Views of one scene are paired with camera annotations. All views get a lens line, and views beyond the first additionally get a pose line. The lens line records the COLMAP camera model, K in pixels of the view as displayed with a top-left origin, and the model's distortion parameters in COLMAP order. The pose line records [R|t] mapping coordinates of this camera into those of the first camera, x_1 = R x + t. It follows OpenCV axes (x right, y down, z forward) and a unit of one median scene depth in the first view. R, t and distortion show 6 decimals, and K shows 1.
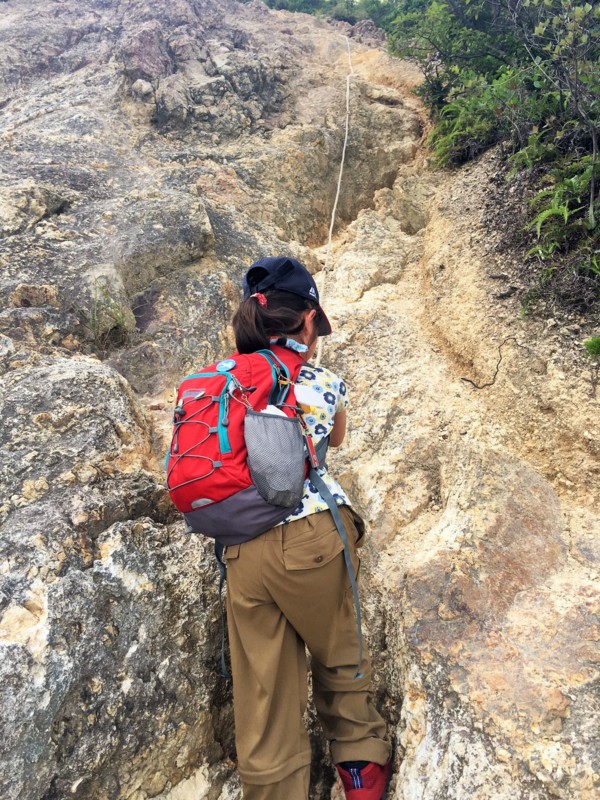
lens RADIAL K [[658.1, 0, 300.0], [0, 658.1, 400.0], [0, 0, 1]] dist [0.089093, -0.142210]
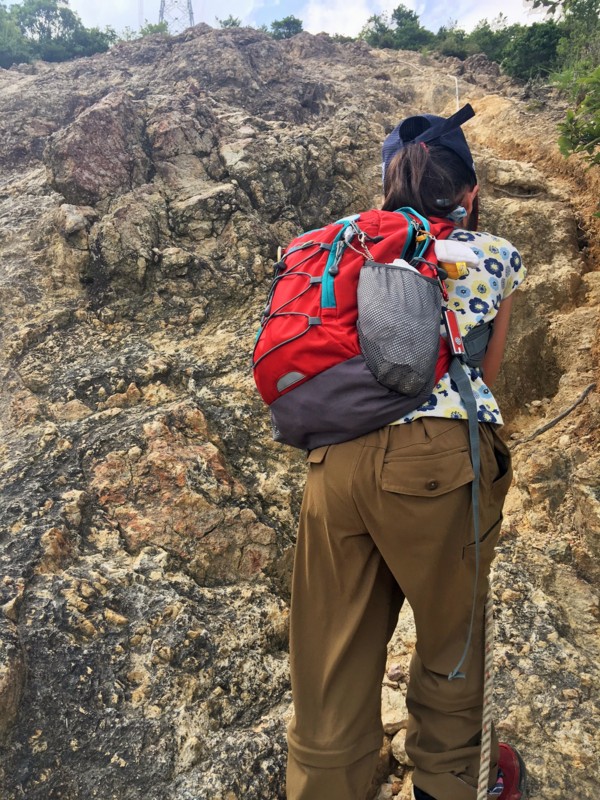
lens RADIAL K [[658.1, 0, 300.0], [0, 658.1, 400.0], [0, 0, 1]] dist [0.089093, -0.142210]
pose [[0.988301, 0.018780, -0.151354, 0.029293], [-0.025600, 0.998737, -0.043238, -0.270489], [0.150351, 0.046607, 0.987534, 0.447269]]
